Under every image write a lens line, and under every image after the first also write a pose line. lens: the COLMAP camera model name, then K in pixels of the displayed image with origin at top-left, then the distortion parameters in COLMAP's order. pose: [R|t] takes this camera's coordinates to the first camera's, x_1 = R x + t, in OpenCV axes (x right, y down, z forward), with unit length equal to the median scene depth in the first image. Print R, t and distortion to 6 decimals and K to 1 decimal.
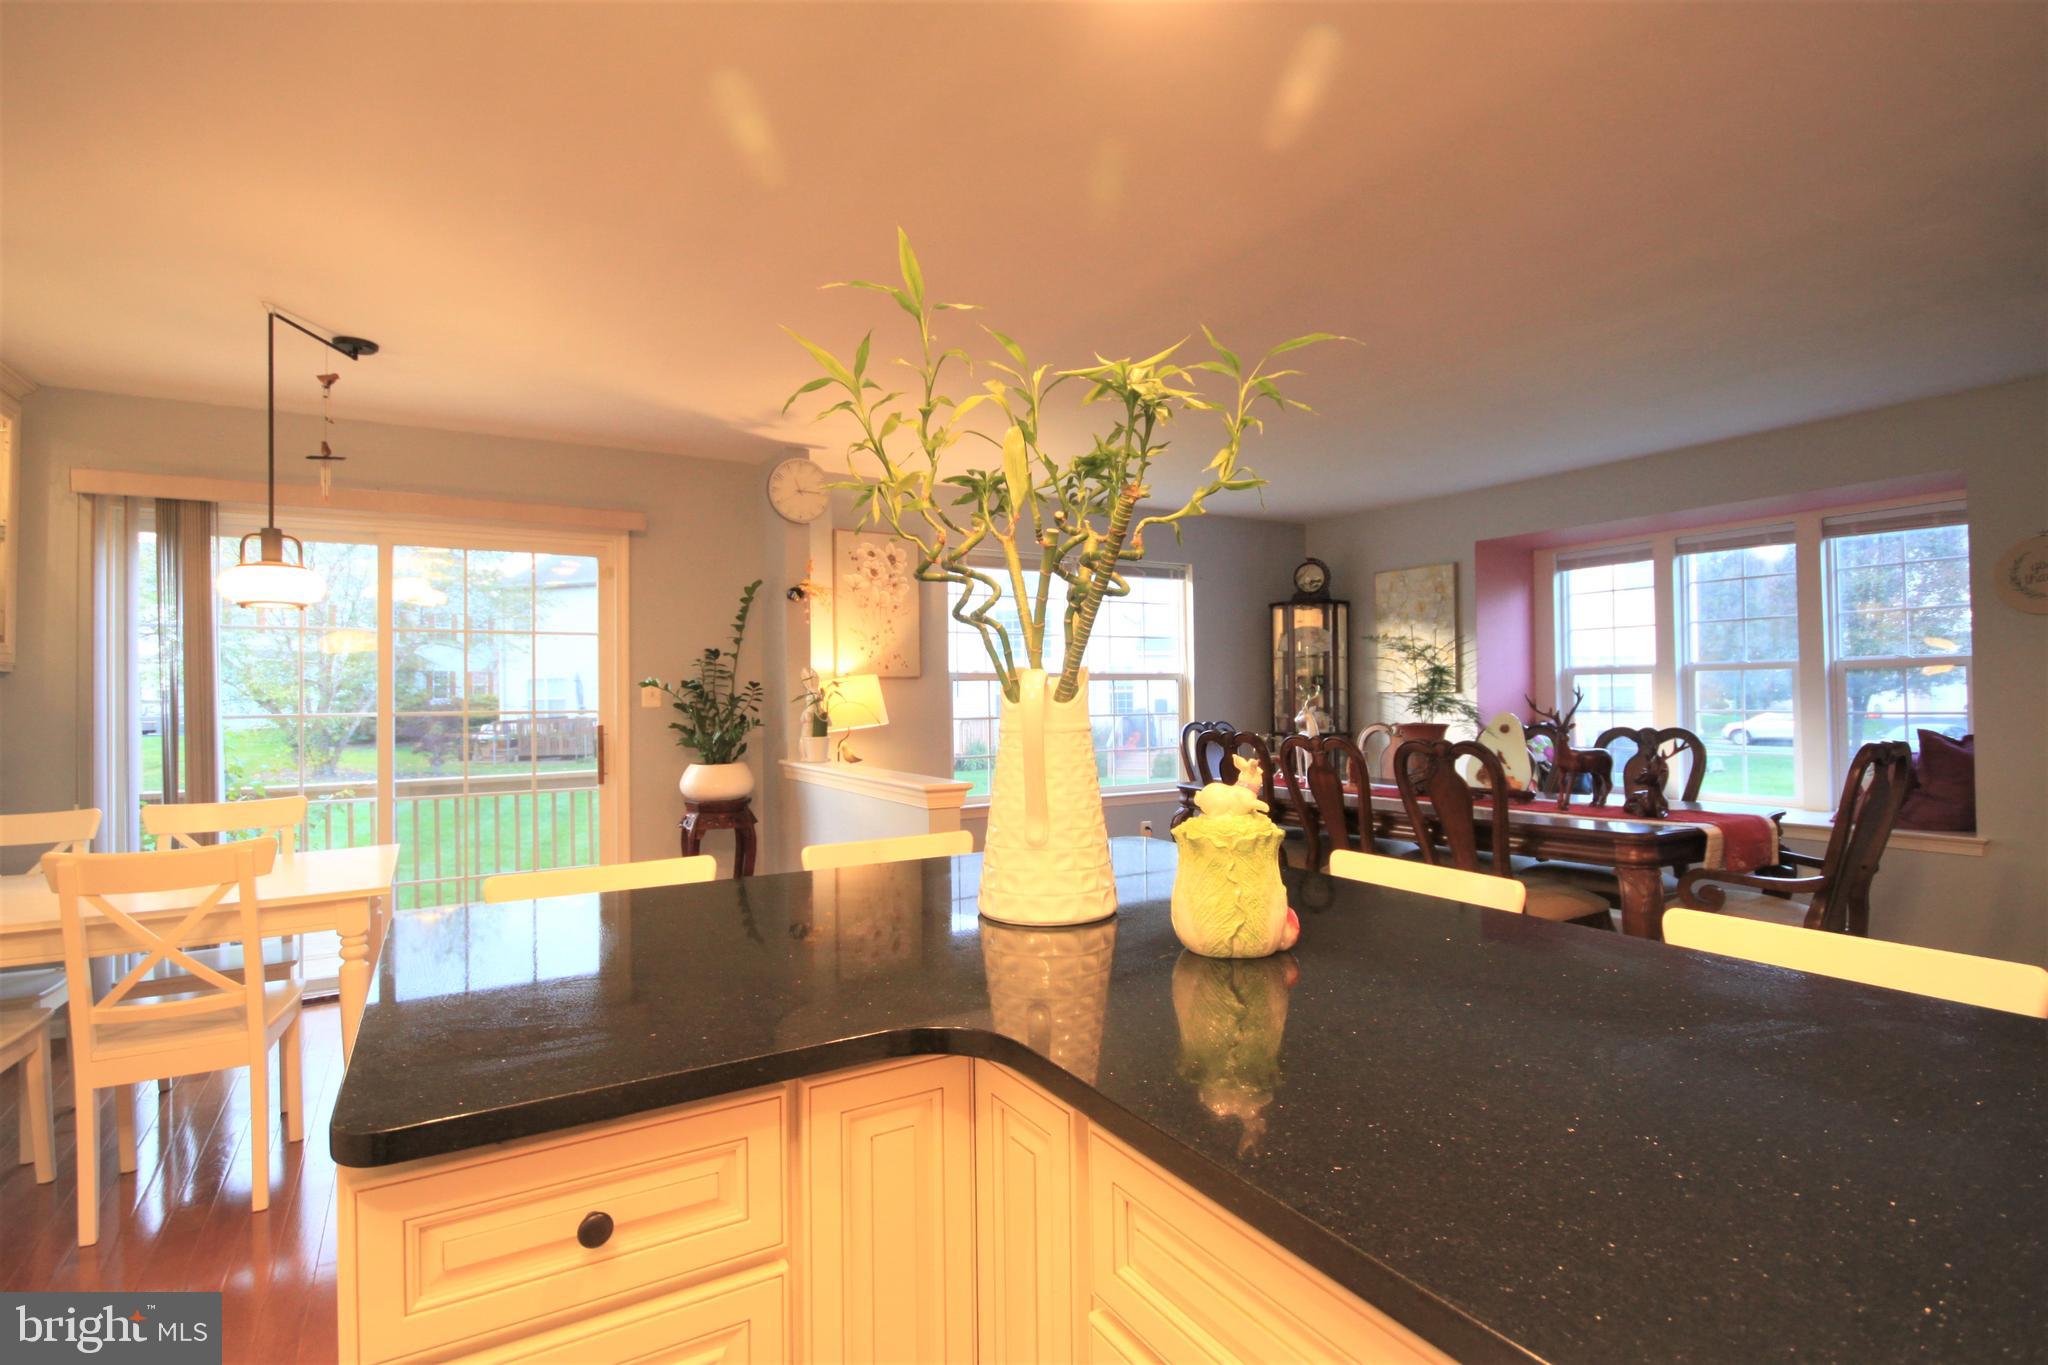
lens RADIAL K [[956.2, 0, 1045.5], [0, 956.2, 704.8], [0, 0, 1]] dist [-0.004906, -0.001842]
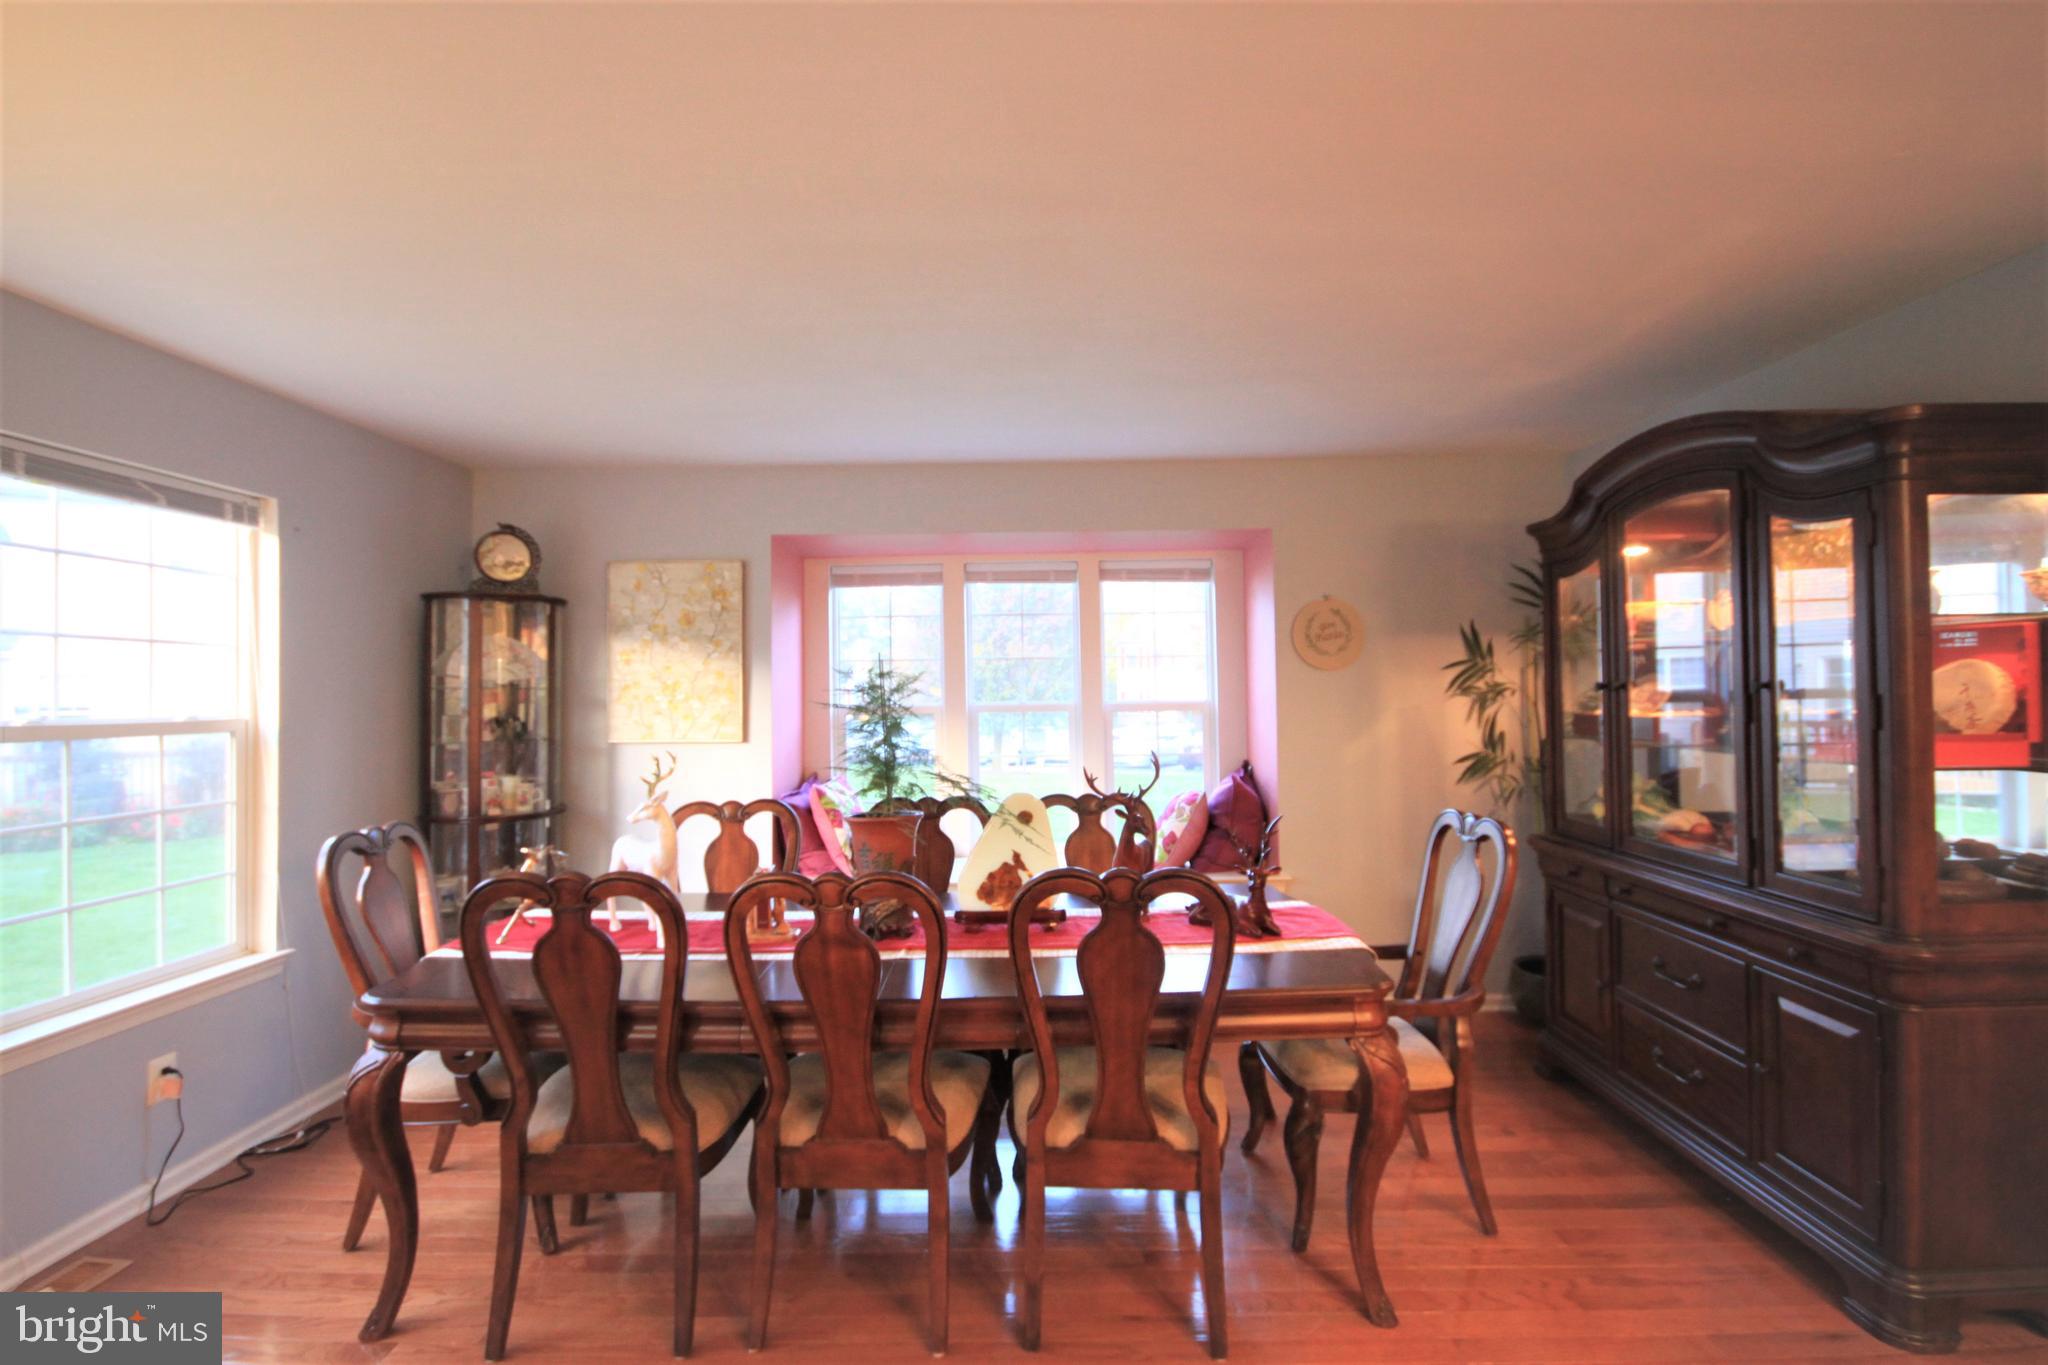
lens RADIAL K [[956.2, 0, 1037.1], [0, 956.2, 680.2], [0, 0, 1]] dist [-0.004906, -0.001842]
pose [[0.544396, 0.021174, 0.838561, -0.054132], [0.015372, 0.999262, -0.035211, -0.036390], [-0.838687, 0.032059, 0.543669, 0.501309]]
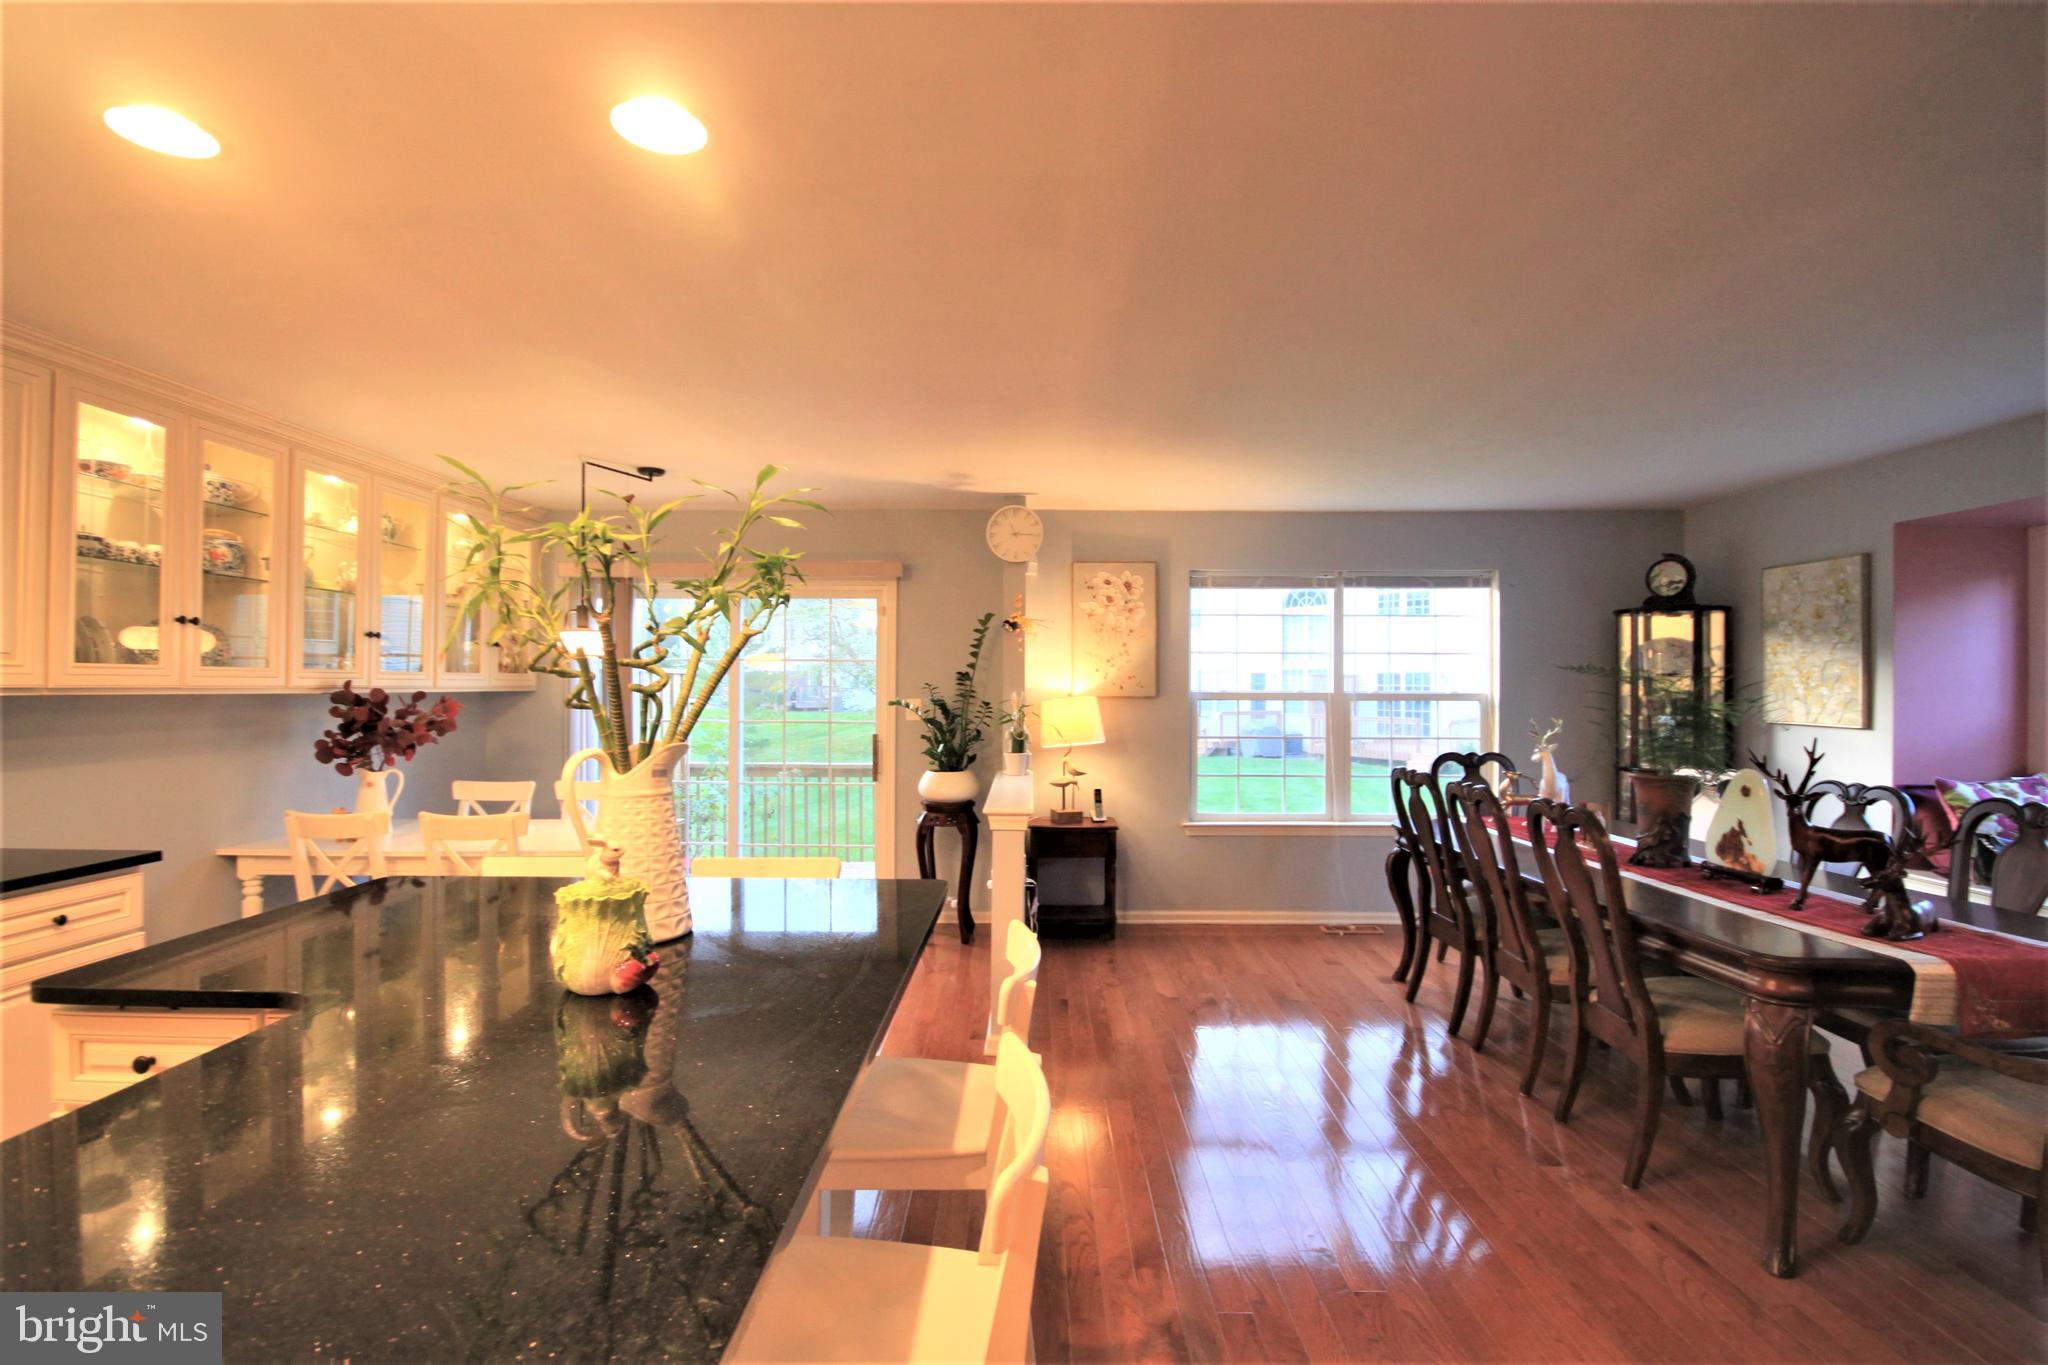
lens RADIAL K [[956.2, 0, 1044.2], [0, 956.2, 687.7], [0, 0, 1]] dist [-0.004906, -0.001842]
pose [[0.852337, 0.016076, -0.522747, 0.318174], [-0.020624, 0.999783, -0.002881, -0.034471], [0.522587, 0.013236, 0.852483, 0.048654]]
